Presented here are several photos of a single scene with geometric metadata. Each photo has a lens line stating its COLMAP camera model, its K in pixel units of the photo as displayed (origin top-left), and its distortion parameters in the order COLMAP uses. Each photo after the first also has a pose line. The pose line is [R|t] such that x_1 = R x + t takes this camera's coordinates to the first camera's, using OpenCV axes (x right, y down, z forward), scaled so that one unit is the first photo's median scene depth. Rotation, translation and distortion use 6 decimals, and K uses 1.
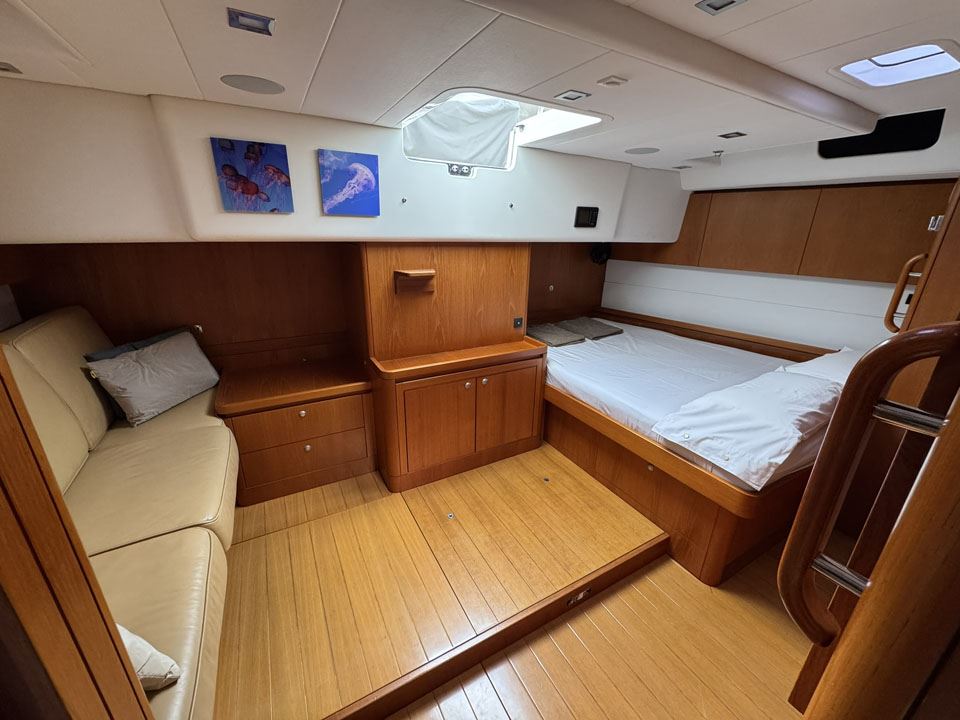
lens RADIAL K [[380.1, 0, 480.0], [0, 380.1, 360.0], [0, 0, 1]] dist [-0.001259, -0.000470]
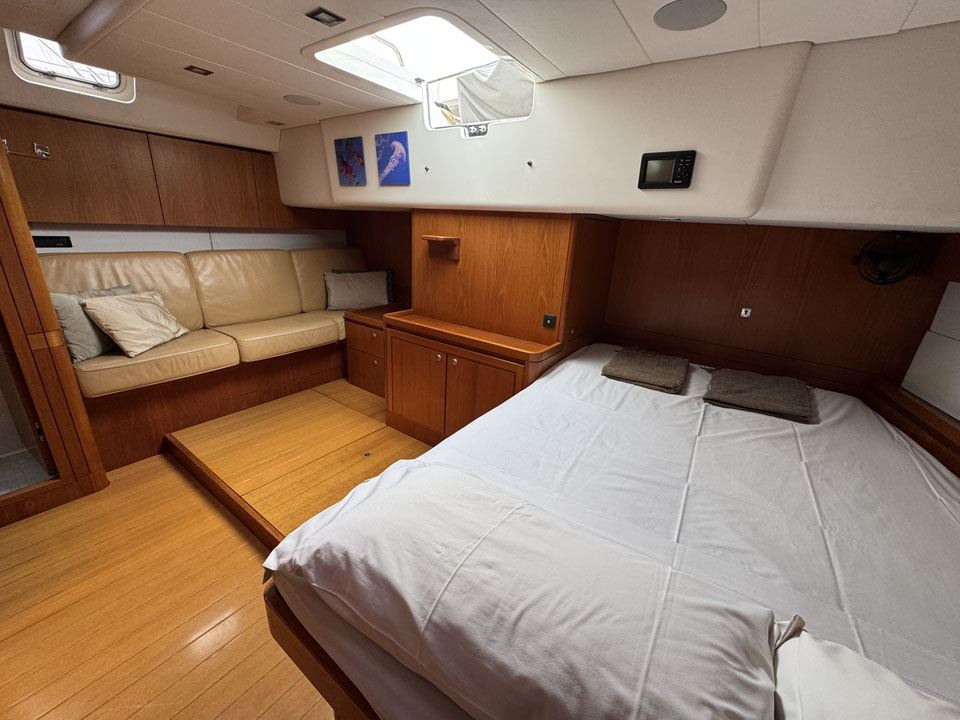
lens RADIAL K [[380.1, 0, 480.0], [0, 380.1, 360.0], [0, 0, 1]] dist [-0.001259, -0.000470]
pose [[0.432114, 0.298397, -0.851021, 0.920915], [-0.343461, 0.927006, 0.150645, -0.119500], [0.833854, 0.227197, 0.503060, 0.667334]]
